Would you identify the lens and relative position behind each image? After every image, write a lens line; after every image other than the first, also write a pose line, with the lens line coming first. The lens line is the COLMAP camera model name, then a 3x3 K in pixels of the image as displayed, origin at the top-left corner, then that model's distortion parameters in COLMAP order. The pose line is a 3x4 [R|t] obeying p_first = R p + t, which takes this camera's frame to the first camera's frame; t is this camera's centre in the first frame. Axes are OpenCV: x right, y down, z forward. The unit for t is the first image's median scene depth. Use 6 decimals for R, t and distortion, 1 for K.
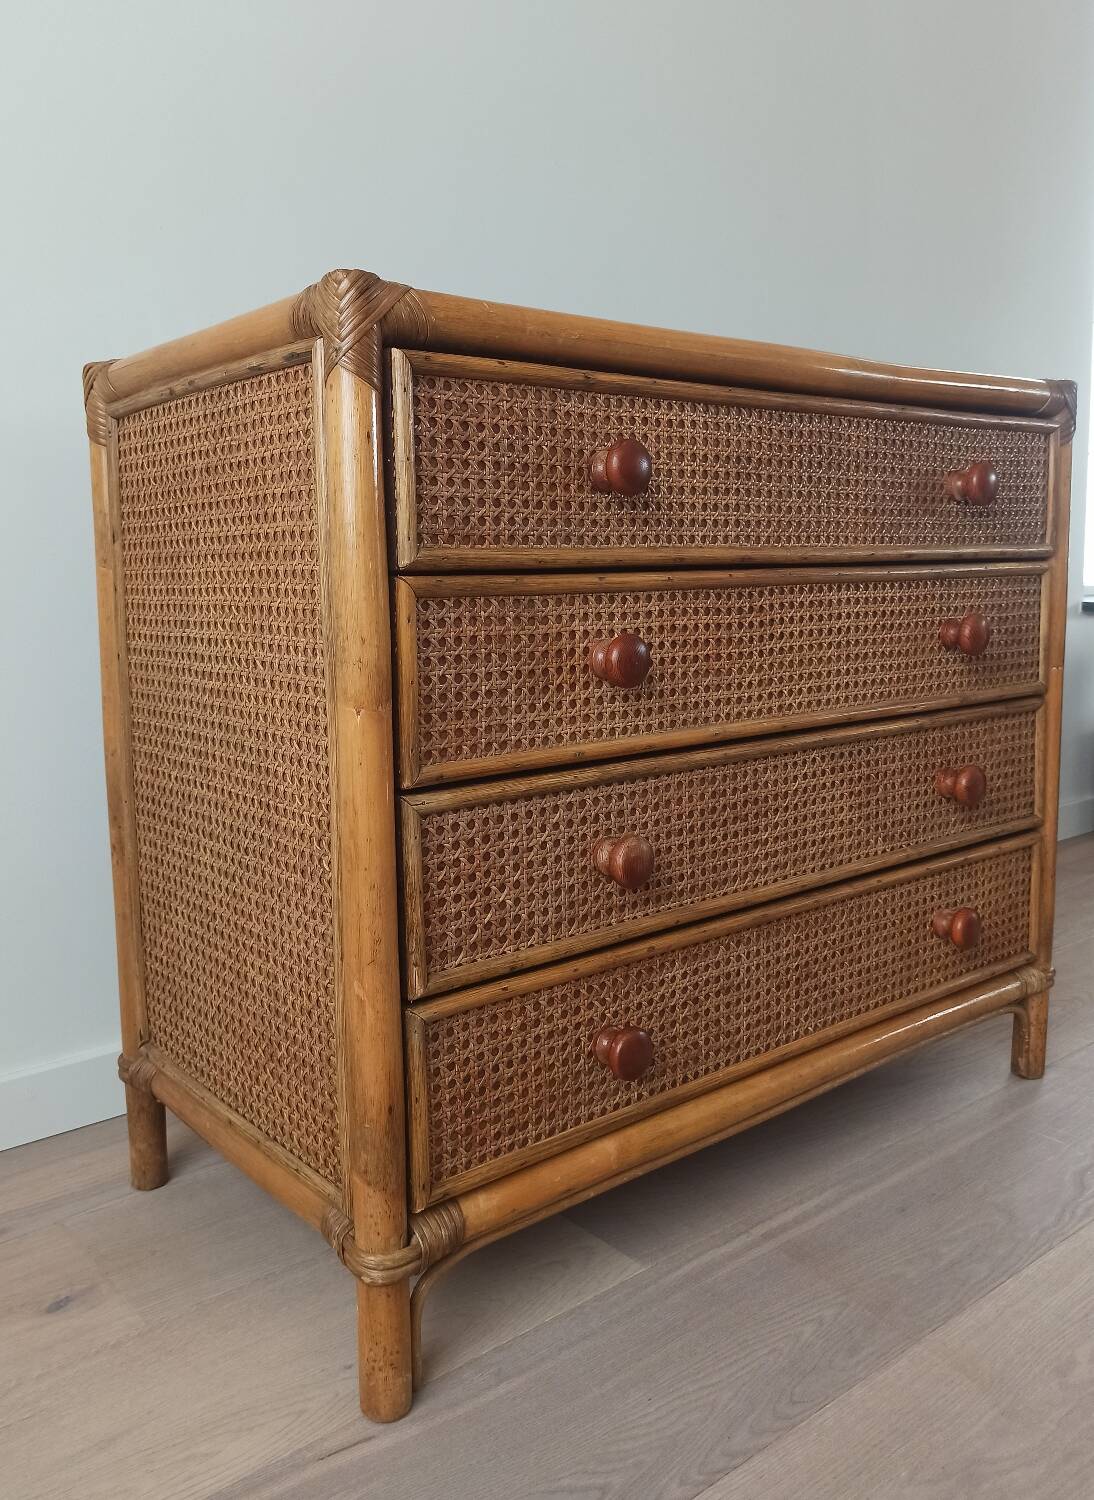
lens RADIAL K [[1230.2, 0, 492.6], [0, 1230.2, 707.9], [0, 0, 1]] dist [0.066191, -0.070739]
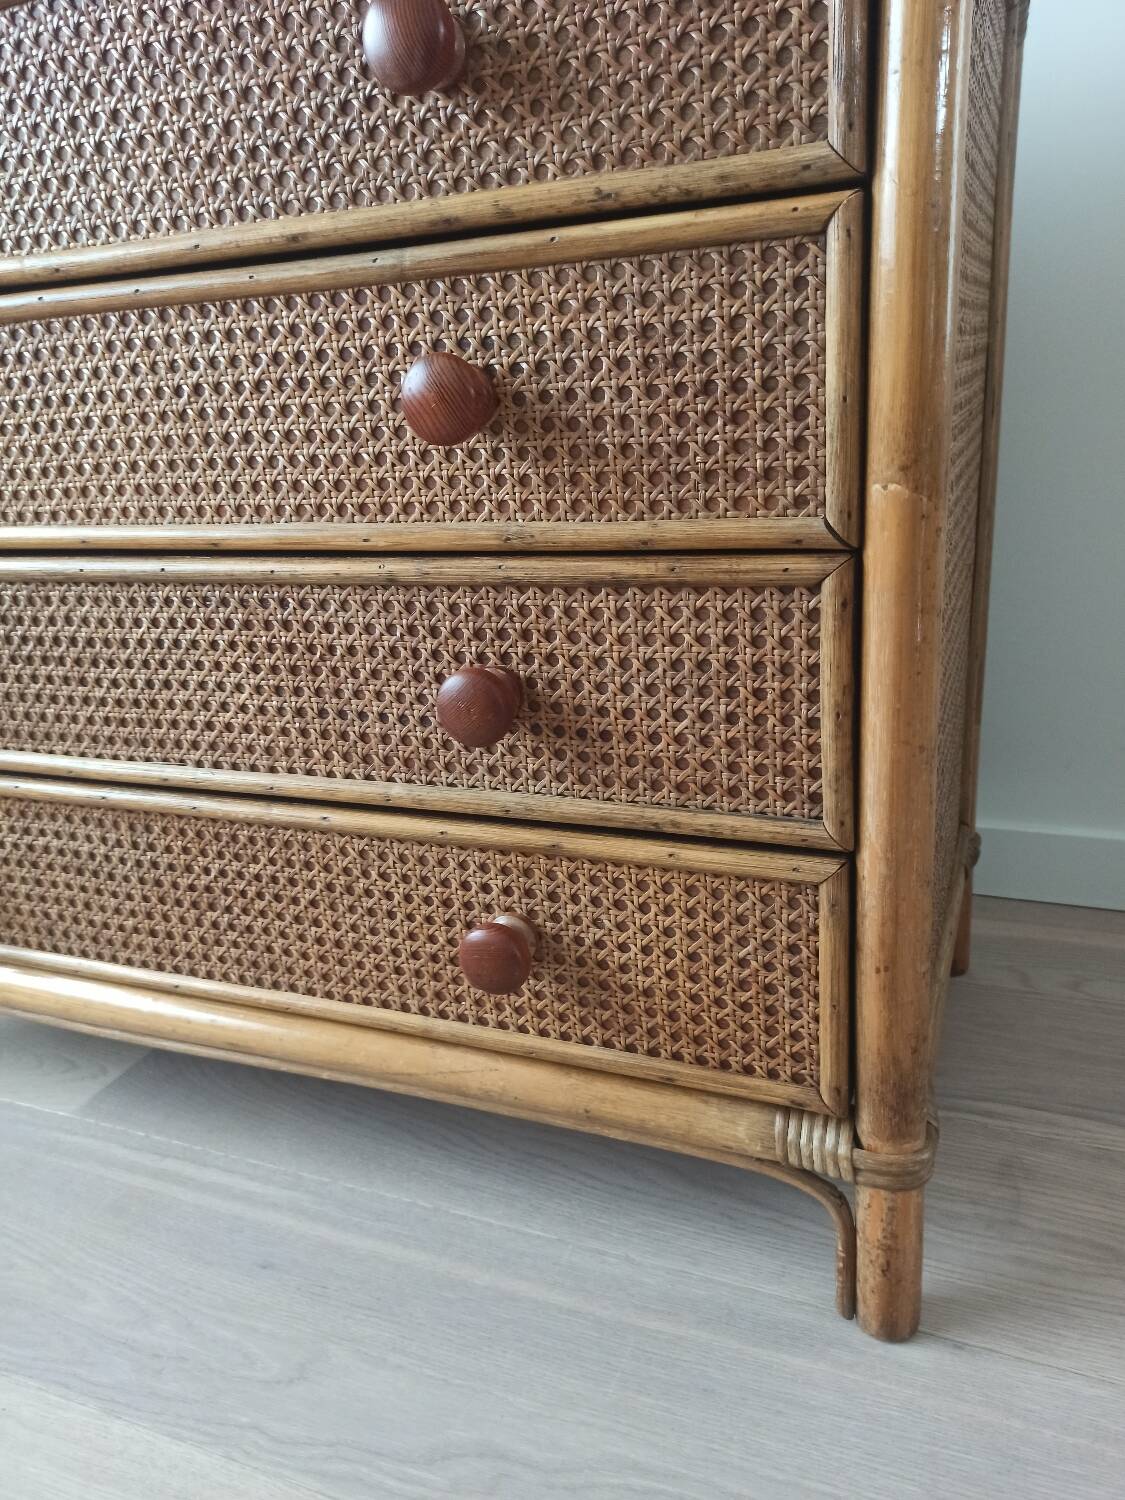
lens RADIAL K [[1125.1, 0, 559.8], [0, 1125.1, 750.8], [0, 0, 1]] dist [0.056167, -0.060498]
pose [[0.483373, 0.263739, -0.834741, 1.000885], [-0.043406, 0.959586, 0.278049, -0.064711], [0.874338, -0.098168, 0.475285, 1.011955]]
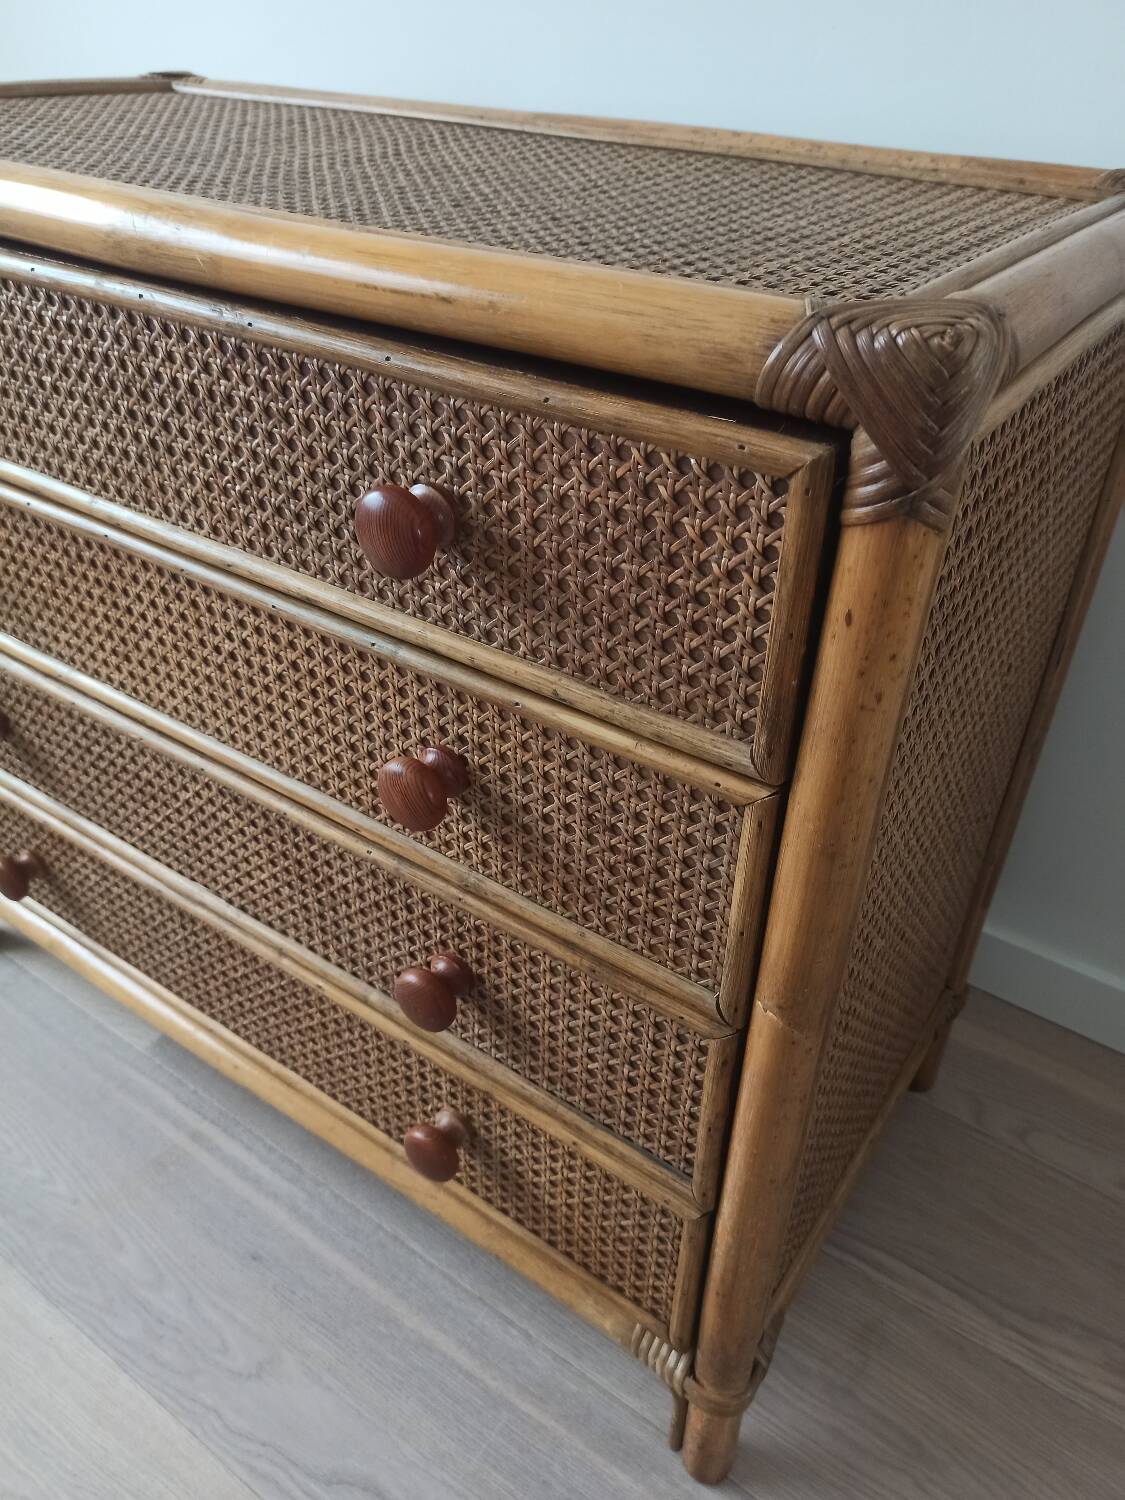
lens RADIAL K [[1125.1, 0, 560.6], [0, 1125.1, 754.0], [0, 0, 1]] dist [0.056167, -0.060498]
pose [[0.283036, 0.562236, -0.777034, 0.950145], [-0.142899, 0.825839, 0.545499, -0.424012], [0.948404, -0.043359, 0.314085, 1.124816]]
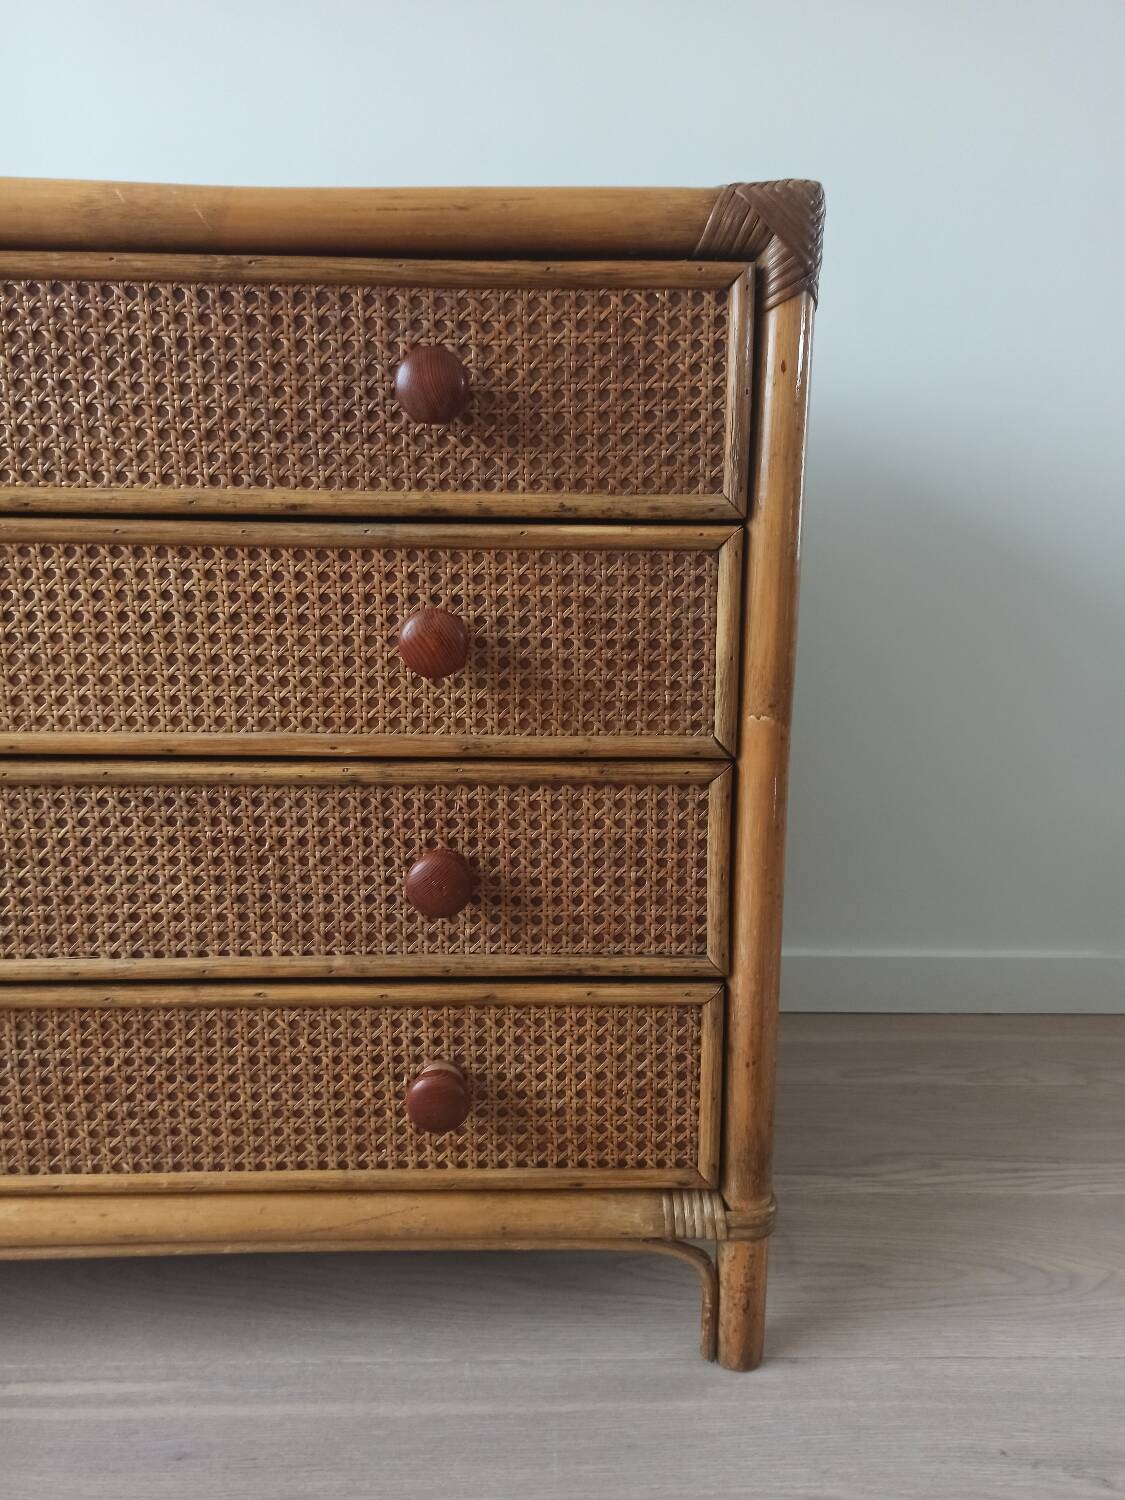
lens RADIAL K [[1125.1, 0, 565.9], [0, 1125.1, 749.9], [0, 0, 1]] dist [0.056167, -0.060498]
pose [[0.799775, 0.144270, -0.582706, 0.949006], [-0.091724, 0.988662, 0.118886, -0.097496], [0.593251, -0.041634, 0.803941, 0.733987]]
